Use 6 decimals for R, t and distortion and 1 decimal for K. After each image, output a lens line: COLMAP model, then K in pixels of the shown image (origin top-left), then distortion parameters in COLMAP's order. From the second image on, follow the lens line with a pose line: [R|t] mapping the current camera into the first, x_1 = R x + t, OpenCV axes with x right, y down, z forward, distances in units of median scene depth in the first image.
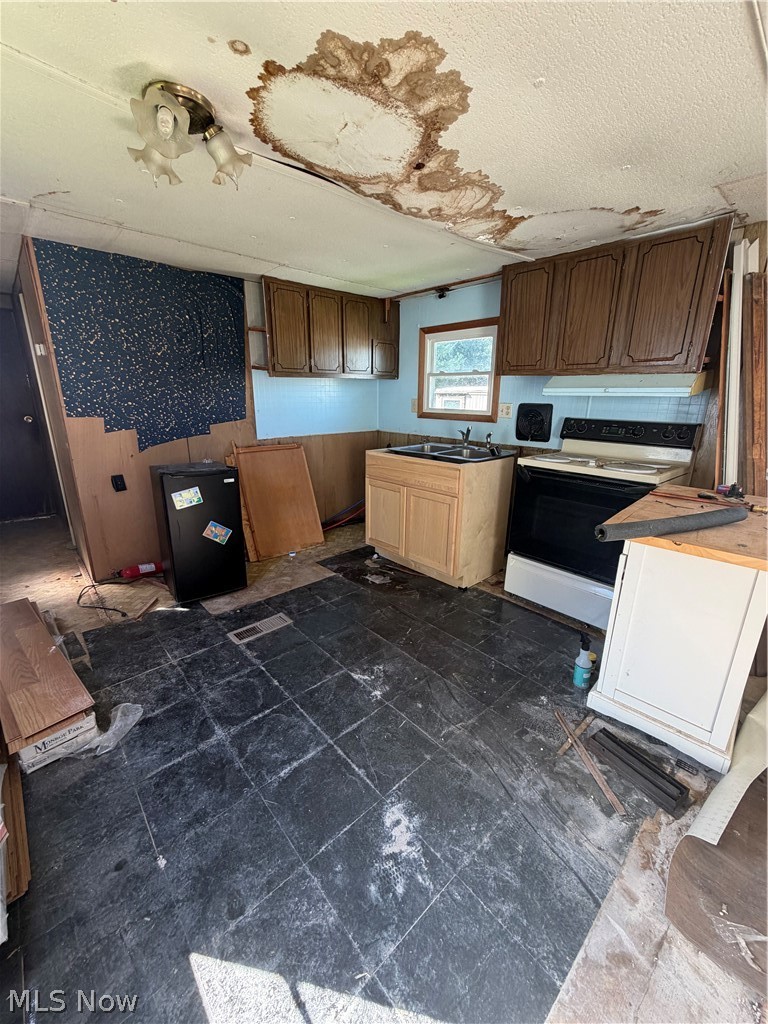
lens RADIAL K [[405.9, 0, 384.5], [0, 405.9, 507.1], [0, 0, 1]] dist [0.000158, 0.000163]
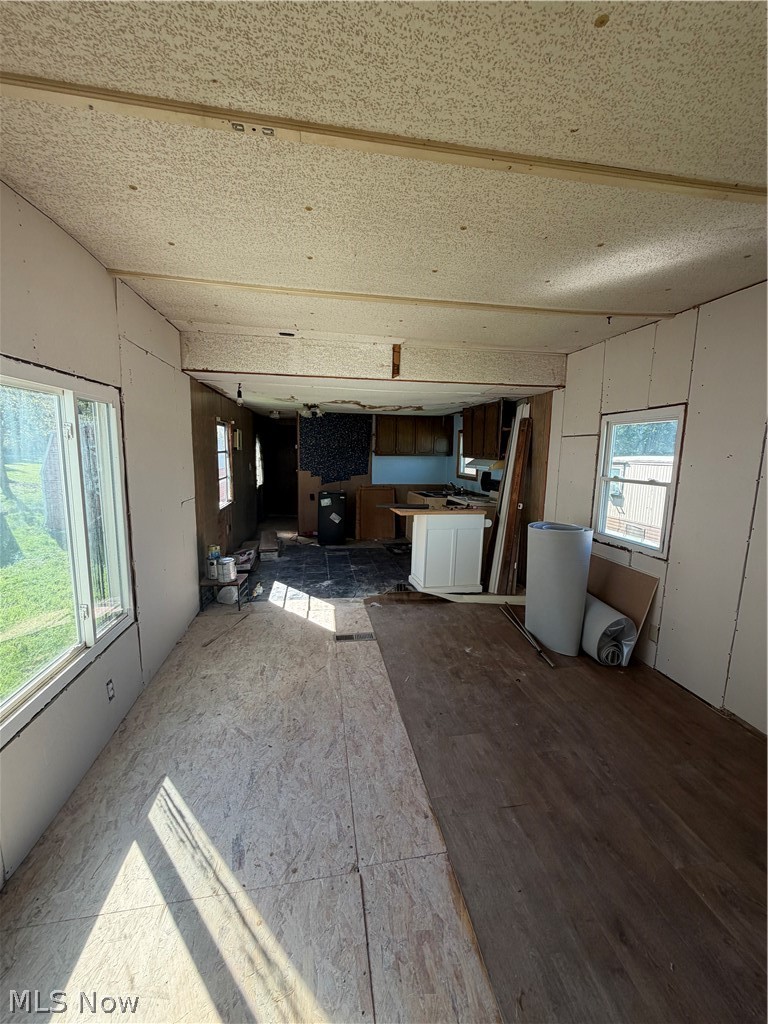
lens RADIAL K [[405.9, 0, 384.5], [0, 405.9, 507.1], [0, 0, 1]] dist [0.000158, 0.000163]
pose [[0.839882, 0.080974, -0.536694, 2.306705], [-0.160308, 0.981704, -0.102755, 0.405951], [0.518555, 0.172338, 0.837497, -1.845356]]
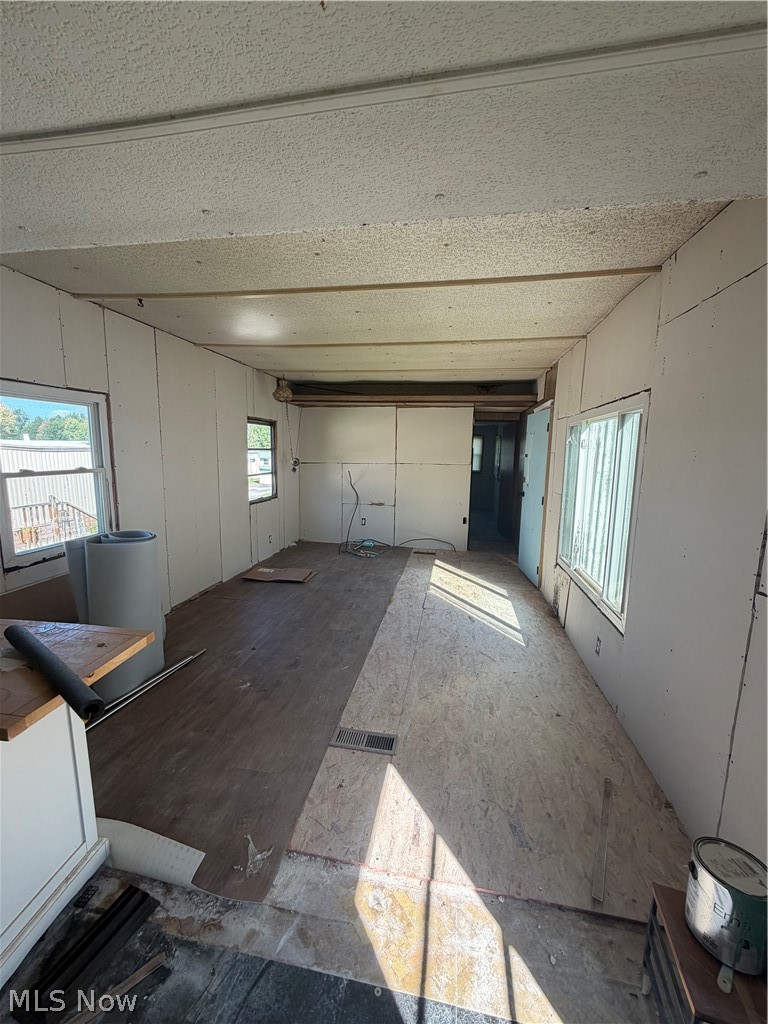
lens RADIAL K [[405.9, 0, 384.5], [0, 405.9, 507.1], [0, 0, 1]] dist [0.000158, 0.000163]
pose [[-0.610980, -0.132675, 0.780449, -0.291122], [0.198208, 0.928818, 0.313066, -0.364623], [-0.766431, 0.345968, -0.541192, 0.775094]]
